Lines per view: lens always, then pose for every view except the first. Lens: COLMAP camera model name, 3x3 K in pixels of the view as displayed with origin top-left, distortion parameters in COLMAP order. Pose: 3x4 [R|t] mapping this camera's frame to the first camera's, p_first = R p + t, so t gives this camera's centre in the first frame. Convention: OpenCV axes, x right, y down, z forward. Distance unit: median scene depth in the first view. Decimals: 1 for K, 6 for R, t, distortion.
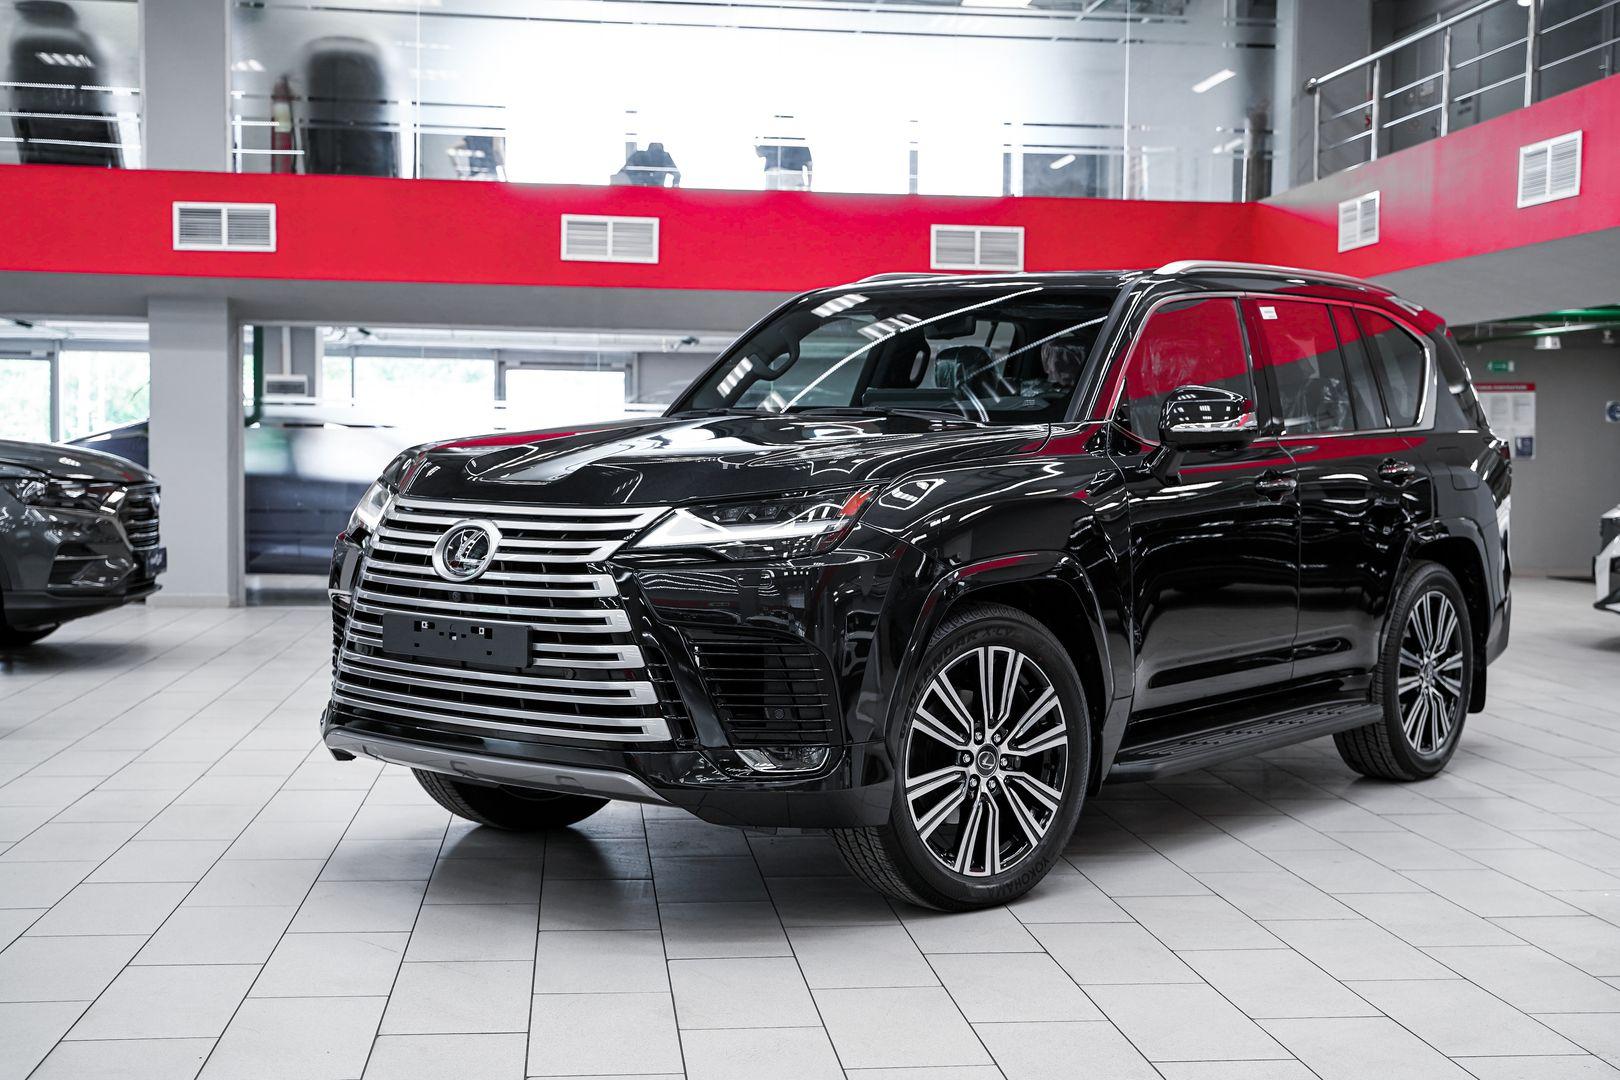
lens RADIAL K [[2033.2, 0, 810.0], [0, 2033.2, 540.0], [0, 0, 1]] dist [-0.014066, -0.021349]
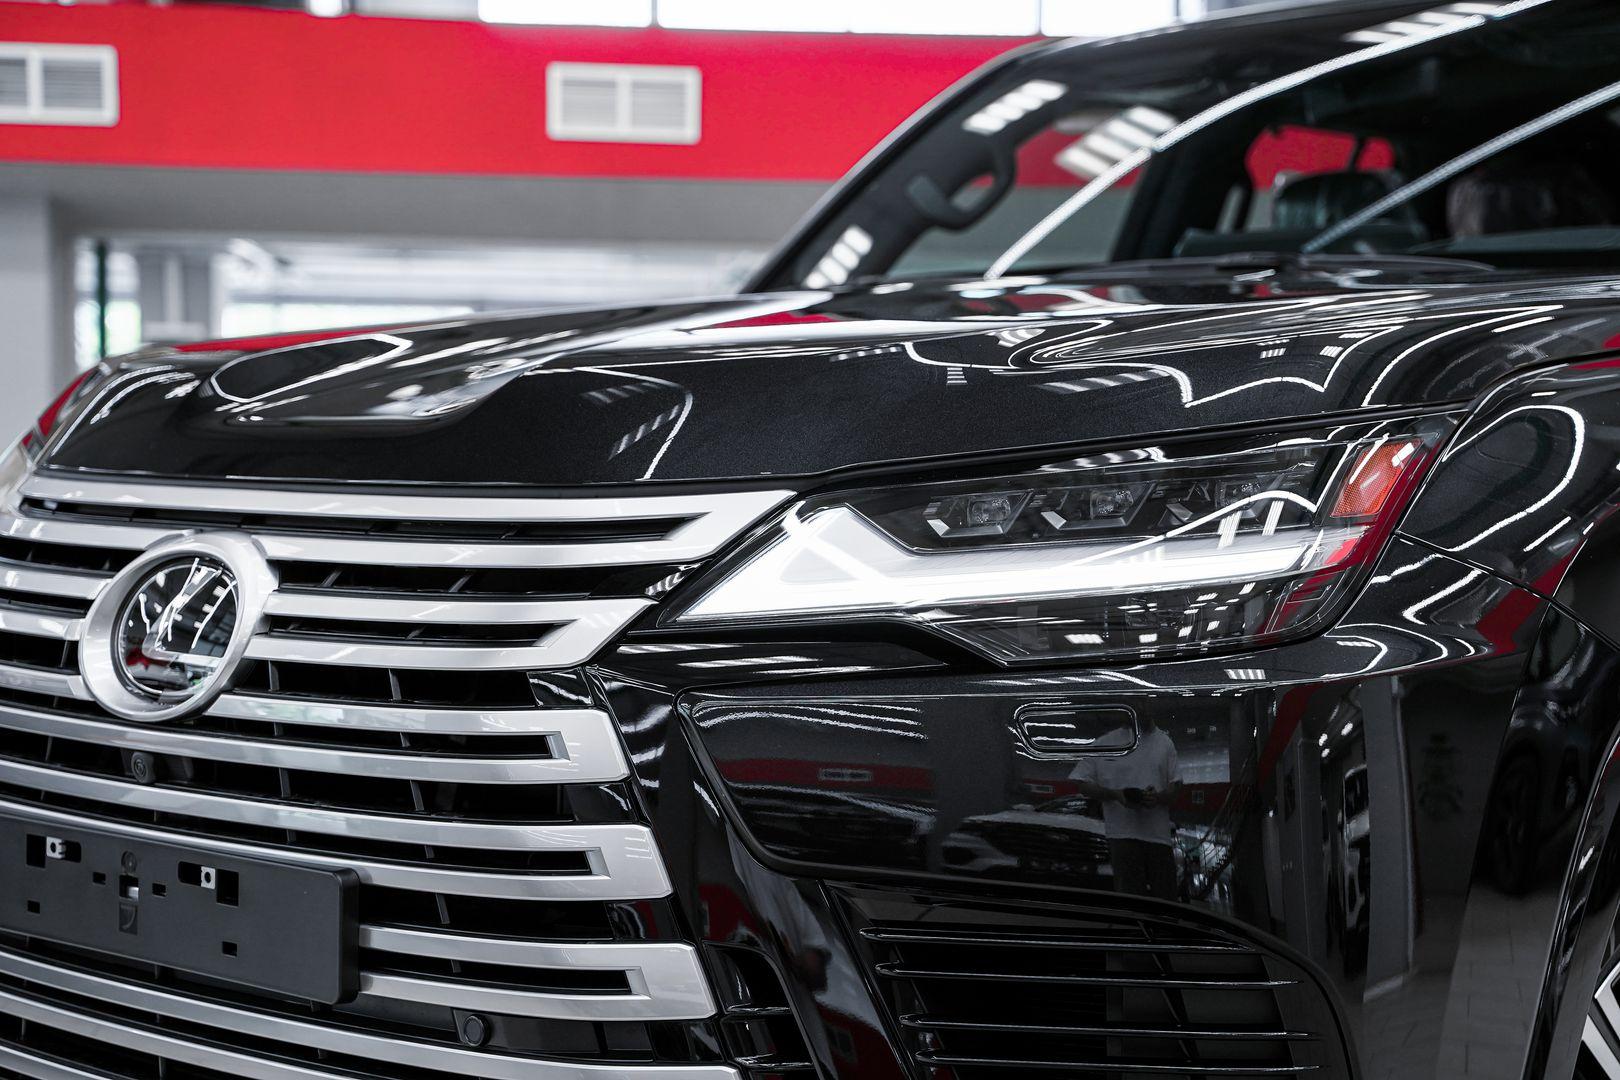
lens RADIAL K [[2462.3, 0, 773.0], [0, 2462.3, 539.5], [0, 0, 1]] dist [0.022389, 0.105092]
pose [[0.999210, -0.003829, -0.039549, -0.055622], [0.003690, 0.999987, -0.003586, -0.007433], [0.039562, 0.003437, 0.999211, 0.607383]]
